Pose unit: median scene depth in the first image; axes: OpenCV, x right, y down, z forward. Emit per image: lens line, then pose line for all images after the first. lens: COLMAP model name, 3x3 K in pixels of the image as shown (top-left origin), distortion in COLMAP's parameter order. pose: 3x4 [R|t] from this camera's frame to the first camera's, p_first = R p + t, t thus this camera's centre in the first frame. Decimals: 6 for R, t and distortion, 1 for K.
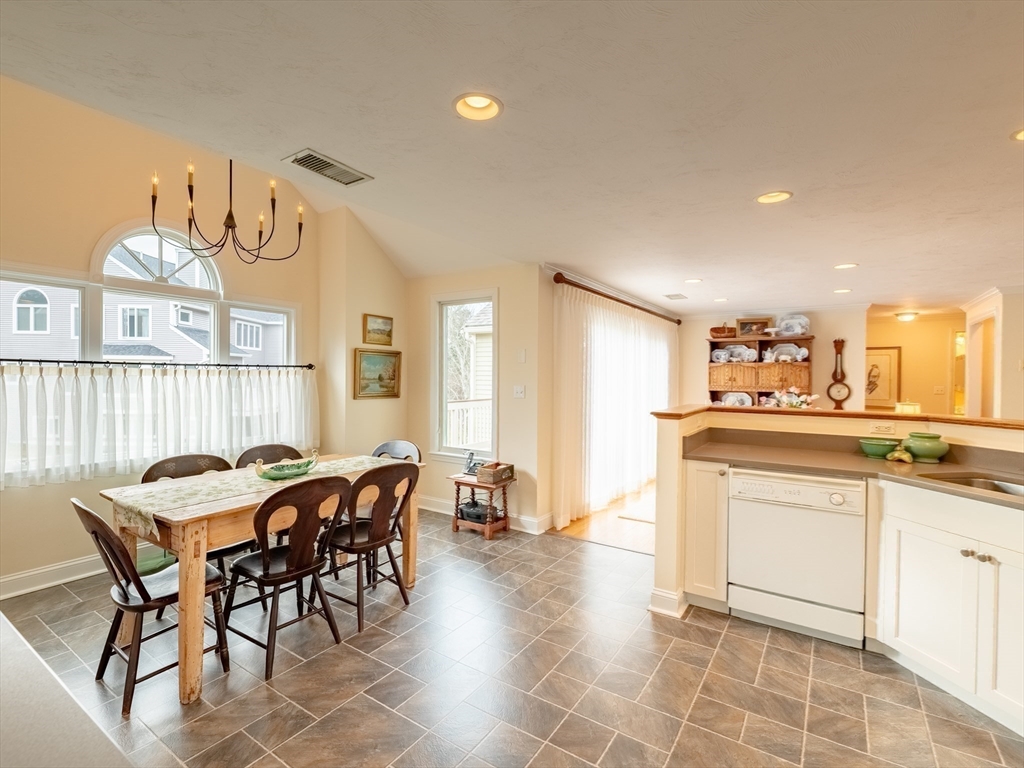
lens RADIAL K [[483.7, 0, 511.8], [0, 483.7, 381.8], [0, 0, 1]] dist [0.001097, -0.001531]
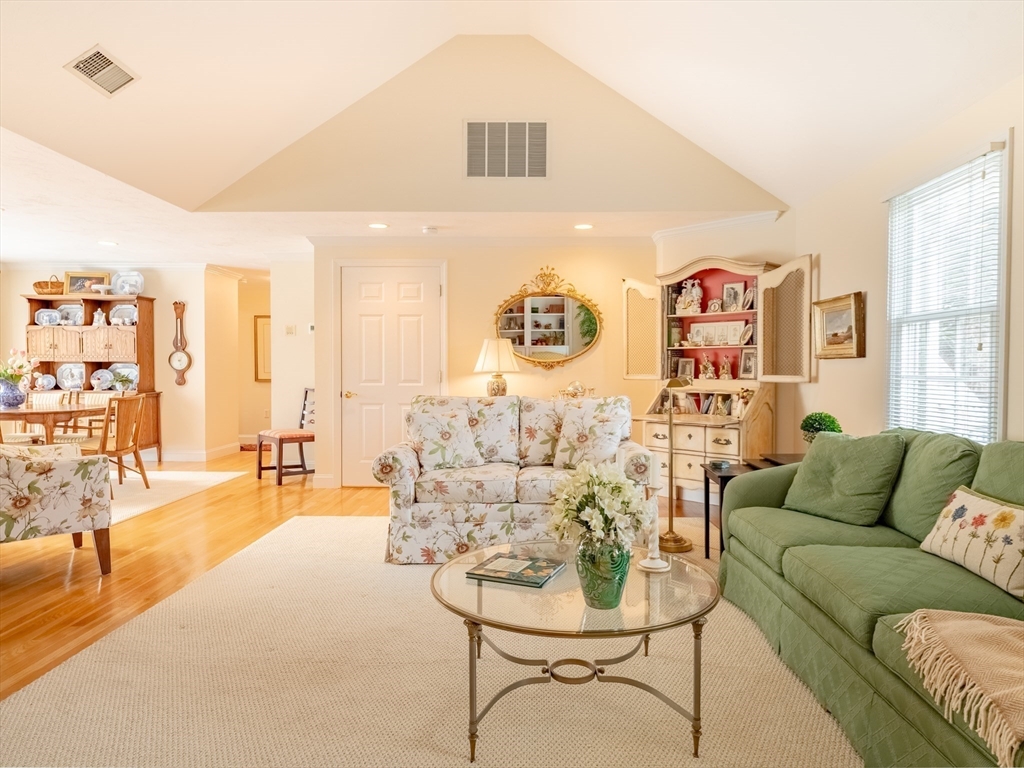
lens RADIAL K [[644.2, 0, 515.8], [0, 644.2, 381.6], [0, 0, 1]] dist [-0.001362, -0.003555]
pose [[0.837729, -0.018541, 0.545772, 0.784016], [0.008127, 0.999736, 0.021488, 0.056279], [-0.546026, -0.013566, 0.837658, -0.482488]]
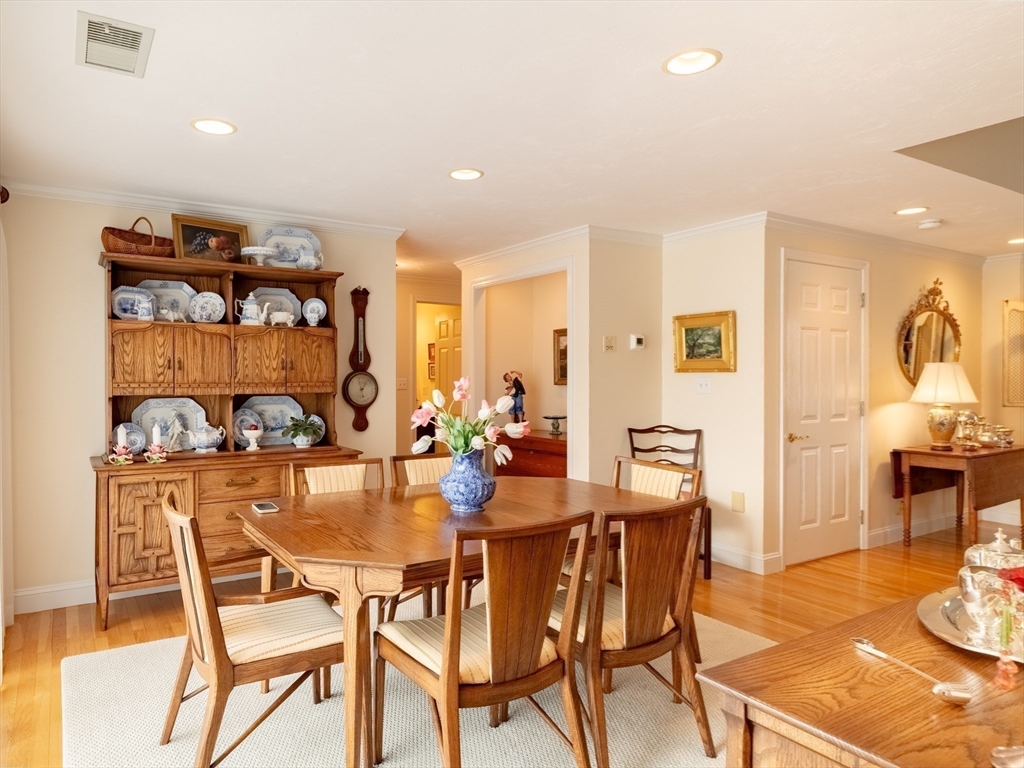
lens RADIAL K [[661.8, 0, 459.3], [0, 661.8, 379.1], [0, 0, 1]] dist [0.000830, -0.001922]
pose [[0.424509, -0.013985, 0.905316, 0.105290], [0.011815, 0.999881, 0.009906, 0.006078], [-0.905347, 0.006491, 0.424623, 0.861324]]
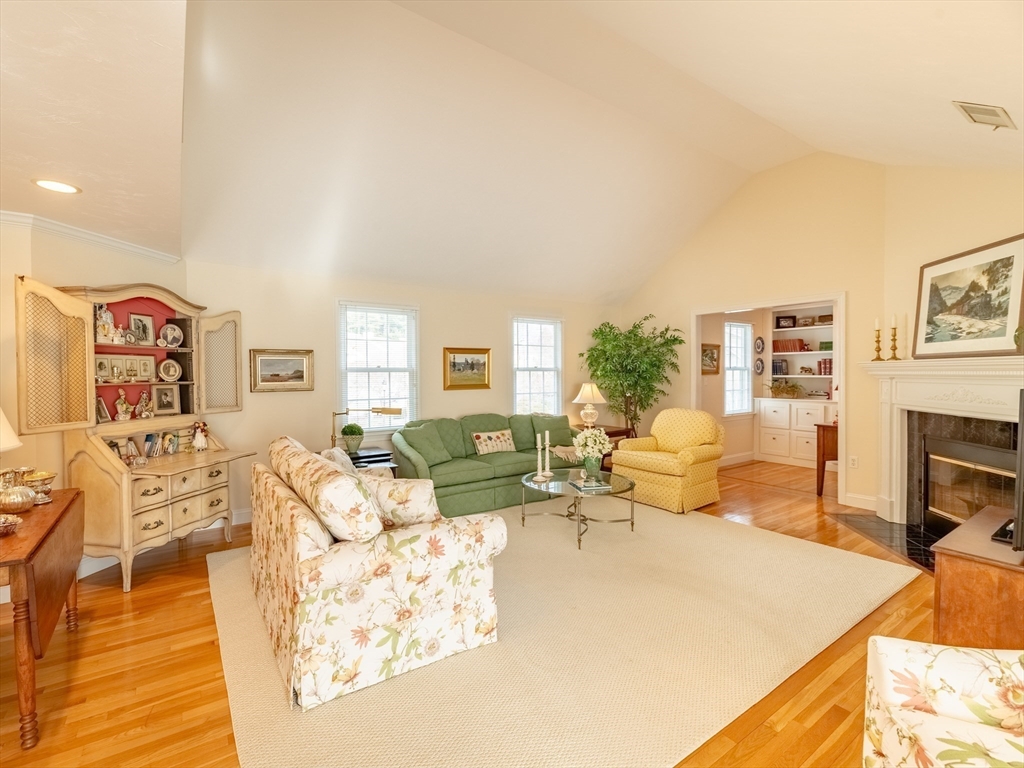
lens RADIAL K [[464.9, 0, 483.8], [0, 464.9, 380.6], [0, 0, 1]] dist [0.000912, -0.001508]
pose [[-0.922894, -0.008386, 0.384964, 0.905705], [0.001684, 0.999665, 0.025812, -0.000746], [-0.385052, 0.024470, -0.922571, 0.776401]]
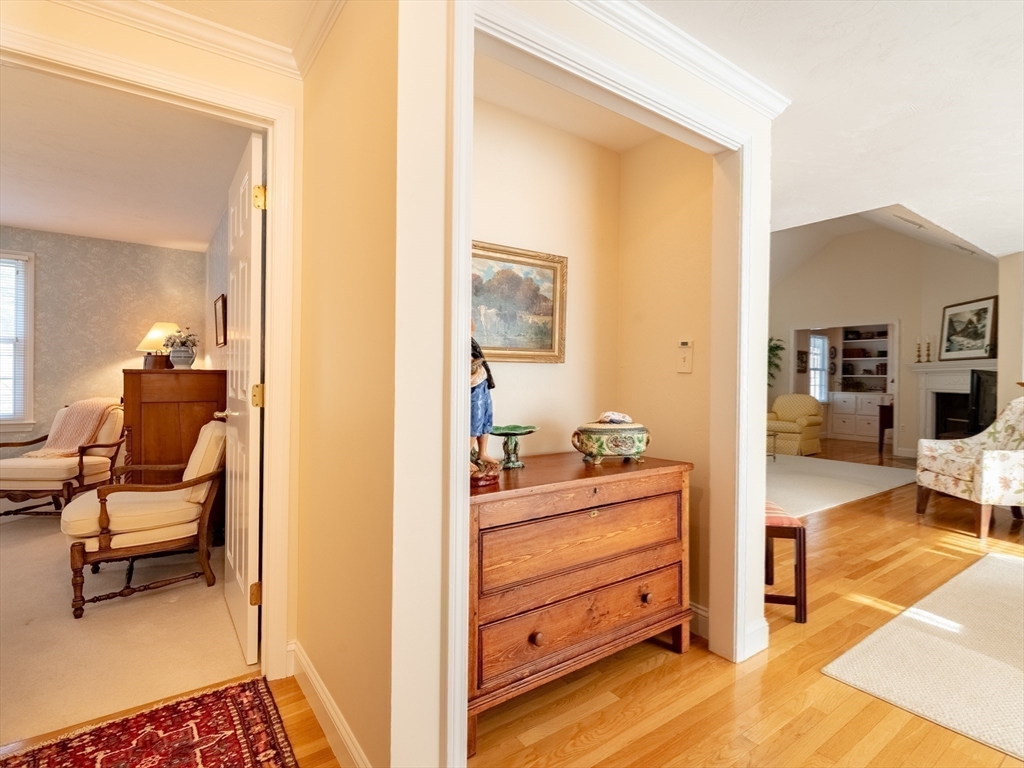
lens RADIAL K [[516.0, 0, 509.5], [0, 516.0, 382.5], [0, 0, 1]] dist [-0.004297, -0.001985]
pose [[-0.934405, -0.019543, 0.355676, 1.186474], [-0.014877, 0.999764, 0.015851, 0.042513], [-0.355902, 0.009520, -0.934475, 1.657944]]
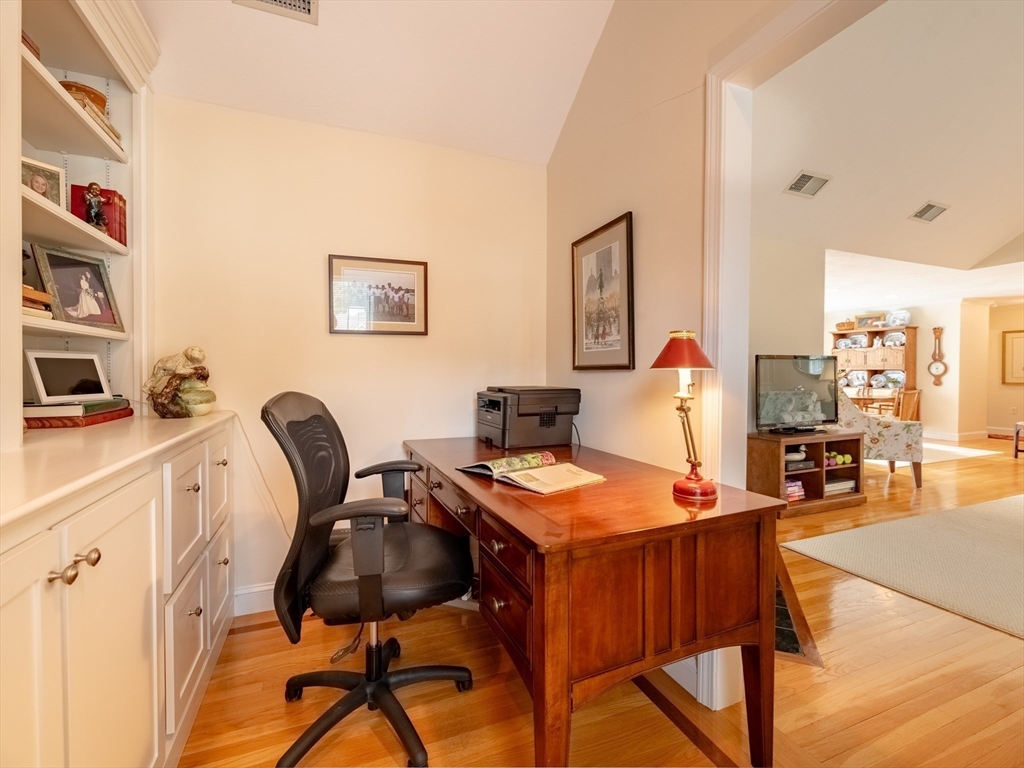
lens RADIAL K [[464.9, 0, 527.1], [0, 464.9, 379.6], [0, 0, 1]] dist [0.000912, -0.001508]
pose [[0.842752, 0.001200, -0.538301, 0.608409], [0.002237, 0.999981, 0.005731, 0.058501], [0.538298, -0.006034, 0.842733, -0.890100]]
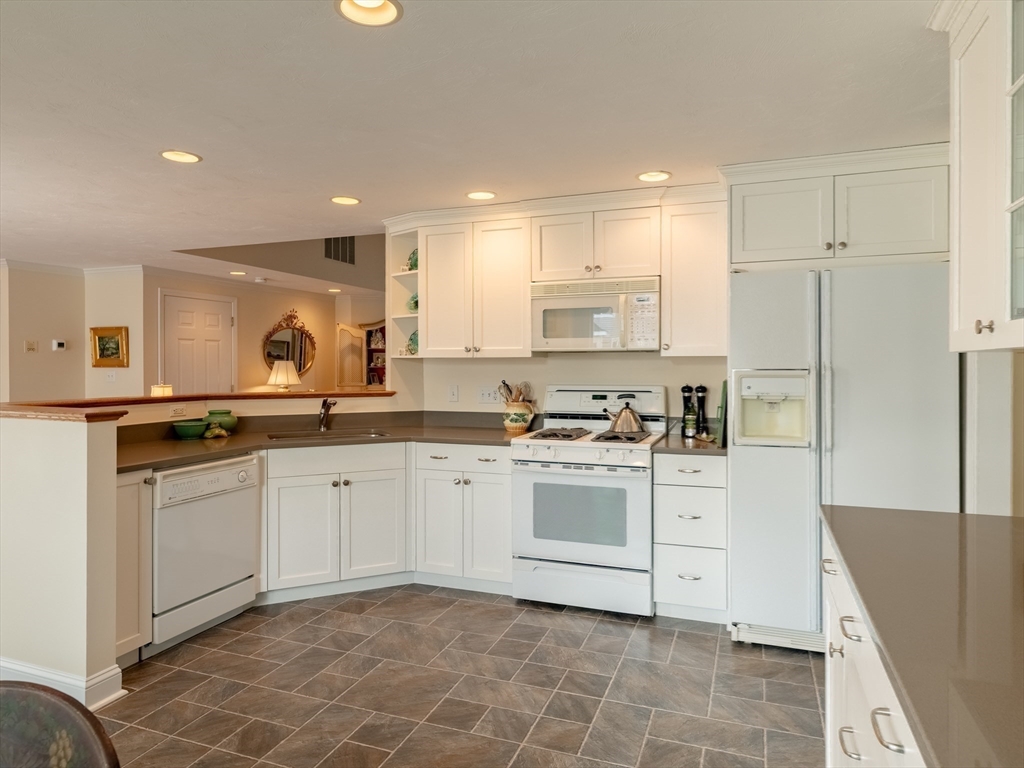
lens RADIAL K [[644.2, 0, 515.1], [0, 644.2, 366.2], [0, 0, 1]] dist [-0.001362, -0.003555]
pose [[-0.230064, -0.011216, 0.973111, -0.432350], [0.007562, 0.999883, 0.013313, -0.005394], [-0.973146, 0.010421, -0.229952, 0.391657]]
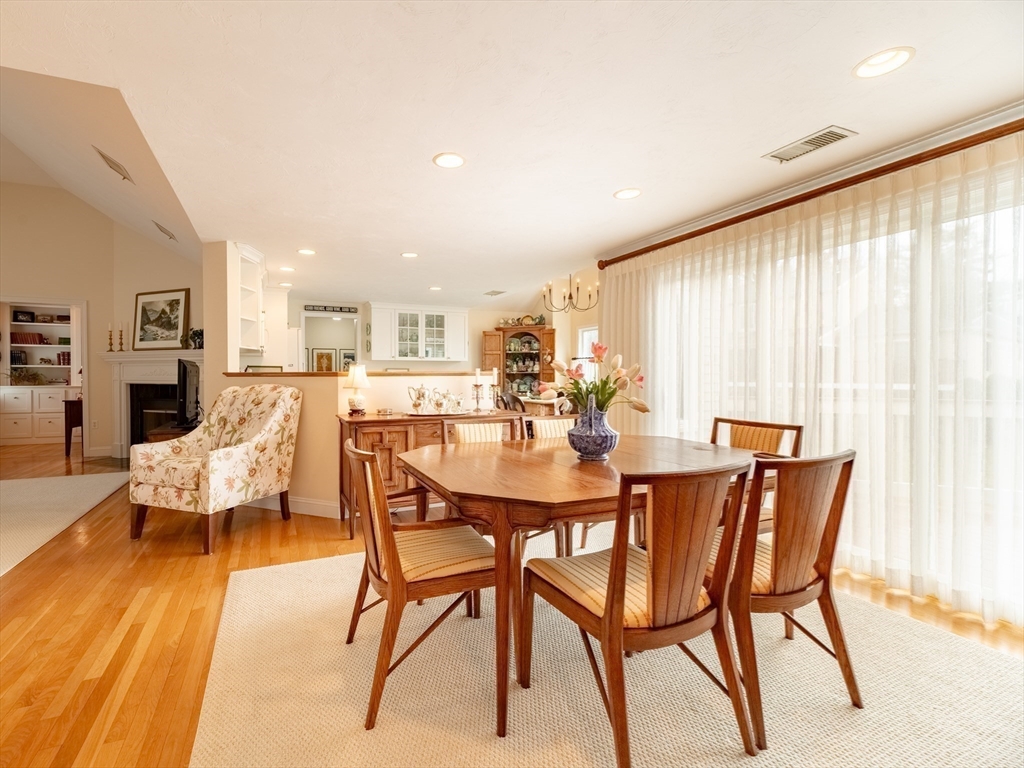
lens RADIAL K [[464.9, 0, 476.3], [0, 464.9, 380.1], [0, 0, 1]] dist [0.000912, -0.001508]
pose [[-0.543411, 0.004197, -0.839456, 1.105561], [-0.009477, 0.999893, 0.011133, 0.043288], [0.839413, 0.014006, -0.543313, 1.273447]]
